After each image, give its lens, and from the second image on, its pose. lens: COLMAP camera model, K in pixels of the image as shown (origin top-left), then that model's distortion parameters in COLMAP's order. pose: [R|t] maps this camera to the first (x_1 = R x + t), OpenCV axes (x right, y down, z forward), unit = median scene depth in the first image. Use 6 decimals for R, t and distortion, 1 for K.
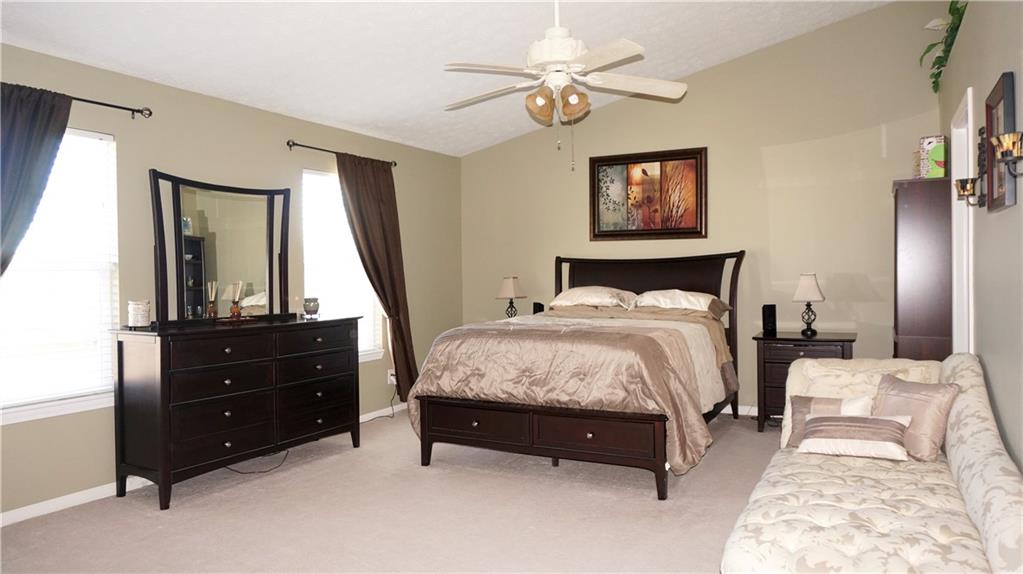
lens RADIAL K [[682.1, 0, 510.5], [0, 682.1, 286.6], [0, 0, 1]] dist [-0.038950, 0.003410]
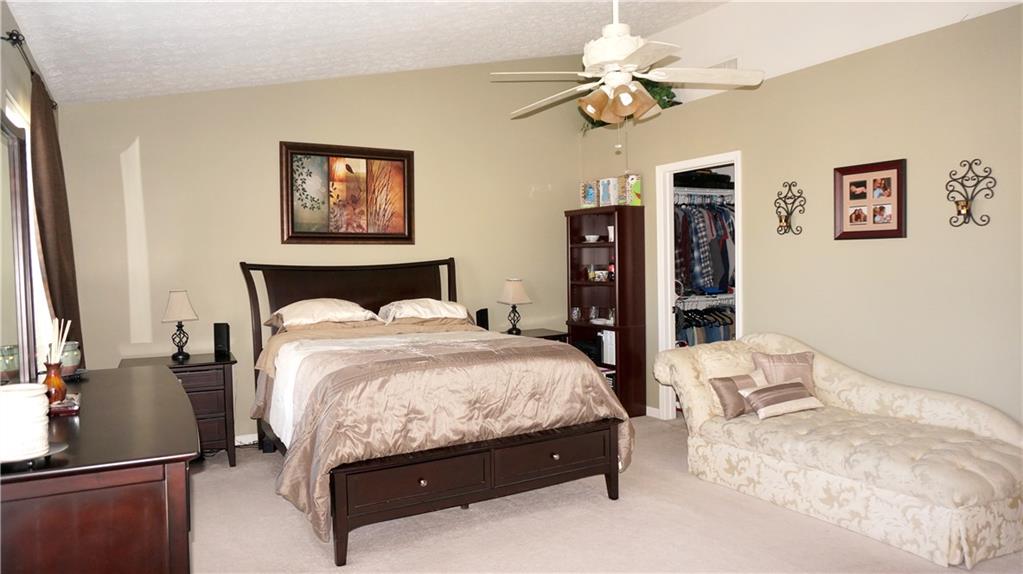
lens RADIAL K [[682.1, 0, 510.5], [0, 682.1, 286.6], [0, 0, 1]] dist [-0.038950, 0.003410]
pose [[0.523438, -0.027797, 0.851610, -0.463577], [0.027988, 0.999489, 0.015421, -0.021466], [-0.851604, 0.015763, 0.523949, 0.361915]]
